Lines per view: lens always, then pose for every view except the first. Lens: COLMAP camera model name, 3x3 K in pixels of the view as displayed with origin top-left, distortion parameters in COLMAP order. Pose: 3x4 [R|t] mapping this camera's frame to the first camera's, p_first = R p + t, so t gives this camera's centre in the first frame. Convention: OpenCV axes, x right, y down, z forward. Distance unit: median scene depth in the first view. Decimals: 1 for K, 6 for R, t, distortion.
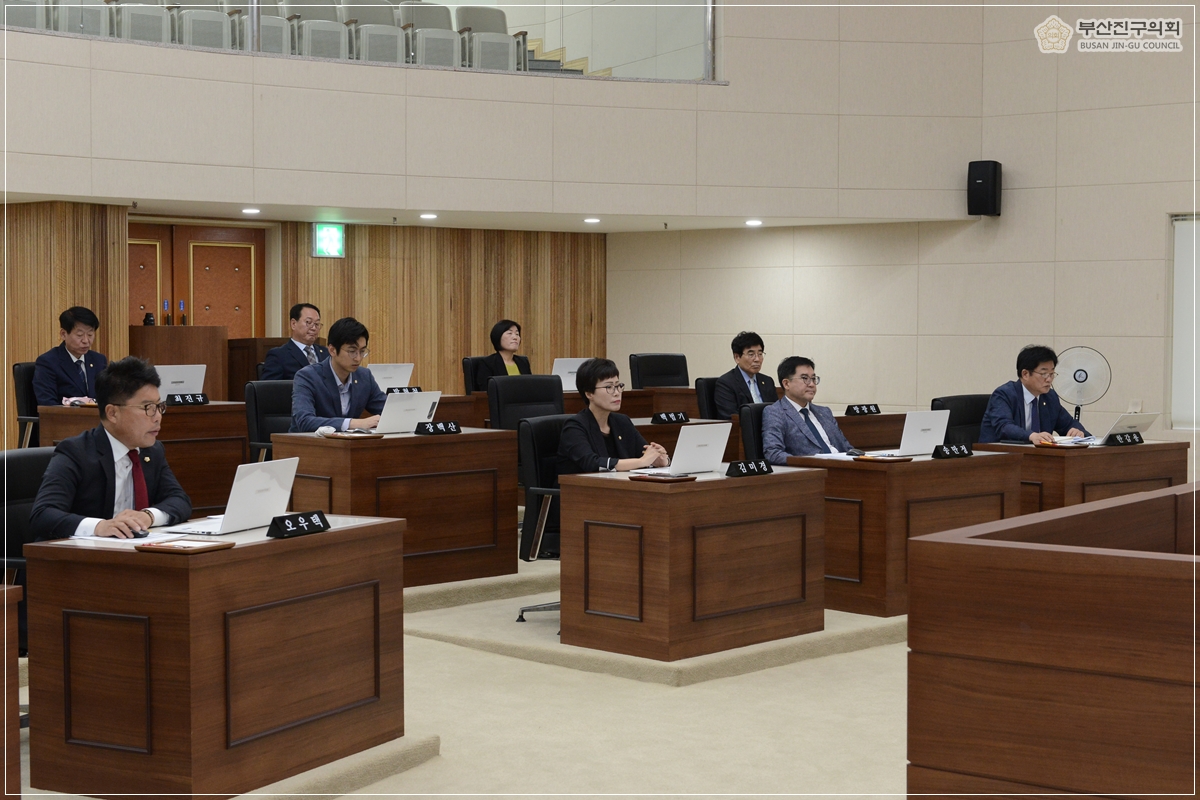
lens RADIAL K [[1793.8, 0, 601.9], [0, 1793.8, 407.4], [0, 0, 1]] dist [-0.004375, 0.000000]
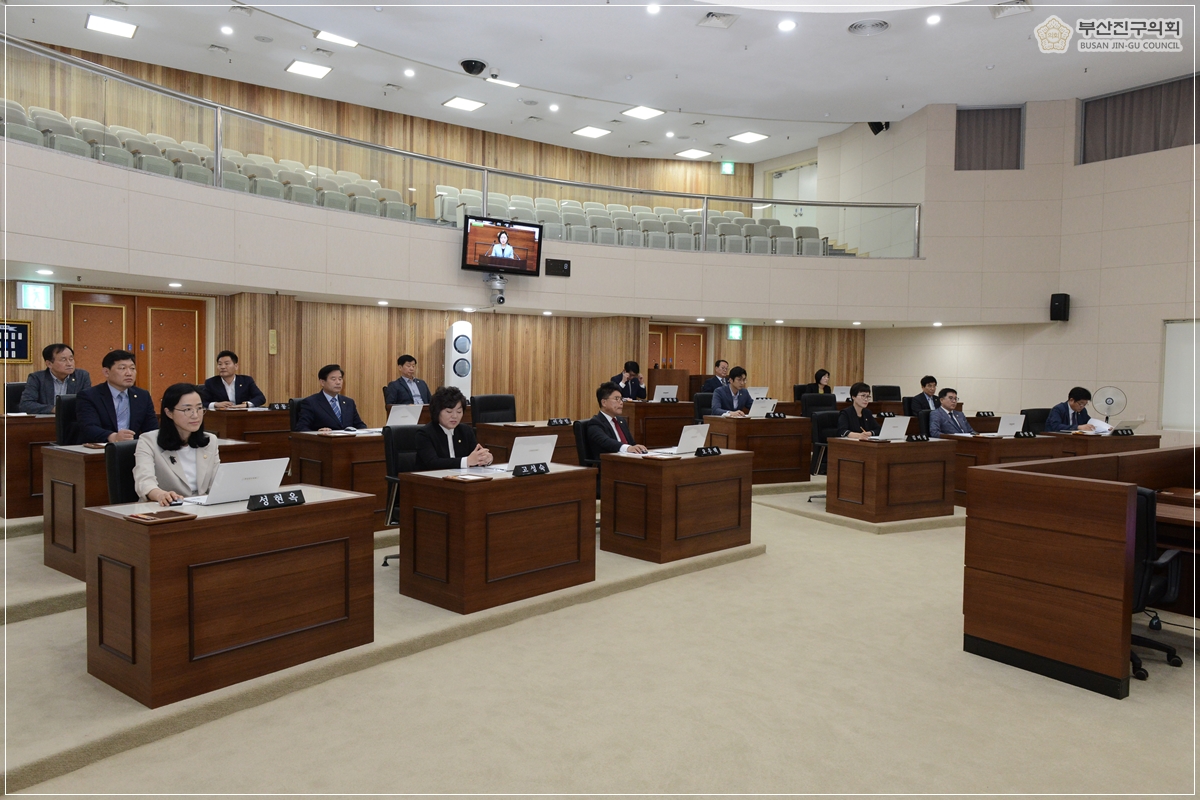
lens RADIAL K [[821.0, 0, 595.4], [0, 821.0, 398.9], [0, 0, 1]] dist [-0.011078, -0.002155]
pose [[0.947130, 0.027055, -0.319708, 0.021915], [-0.030360, 0.999525, -0.005356, 0.002790], [0.319412, 0.014779, 0.947501, -0.055783]]
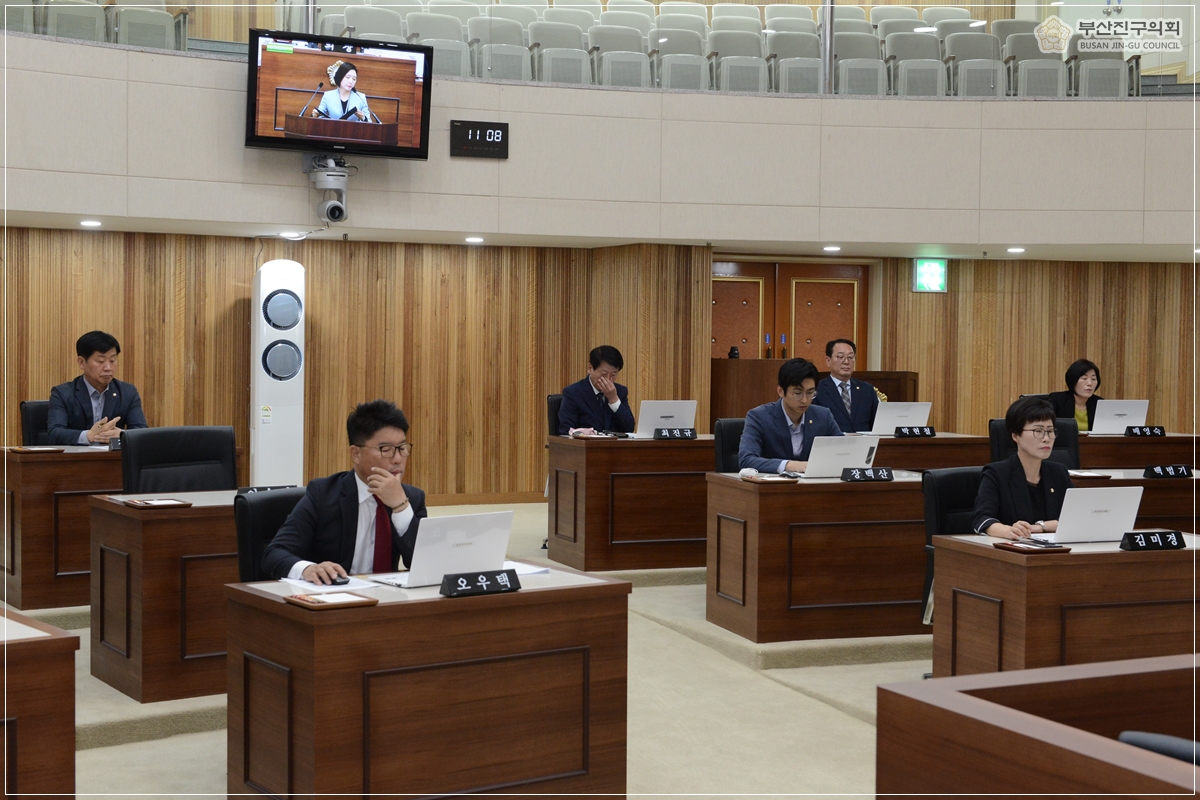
lens RADIAL K [[1631.2, 0, 595.1], [0, 1631.2, 404.0], [0, 0, 1]] dist [0.007646, 0.000000]
pose [[0.888789, 0.023957, -0.457691, 0.156609], [-0.029646, 0.999547, -0.005249, -0.015201], [0.457358, 0.018234, 0.889096, 0.142304]]
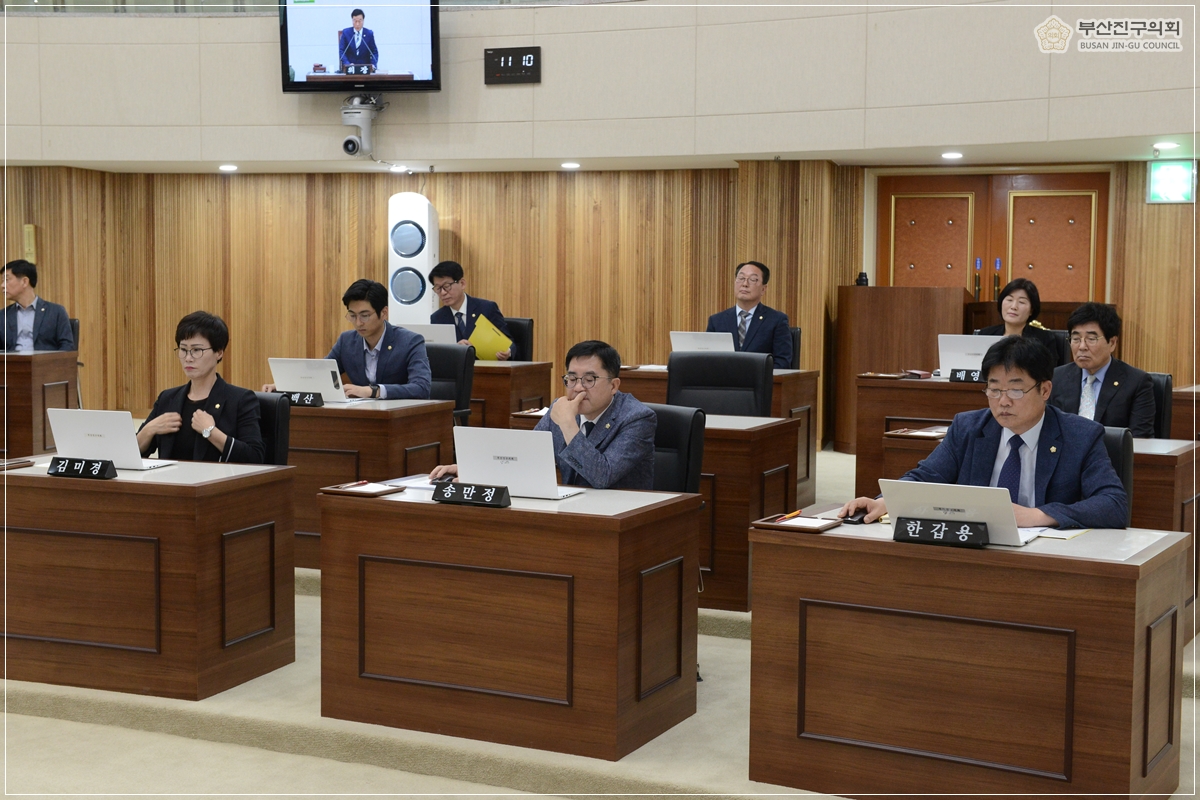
lens RADIAL K [[1631.2, 0, 589.2], [0, 1631.2, 407.5], [0, 0, 1]] dist [0.007646, 0.000000]
pose [[0.390476, 0.077464, -0.917348, 0.647002], [-0.048768, 0.996795, 0.063415, -0.039229], [0.919321, 0.019975, 0.393002, 0.715740]]
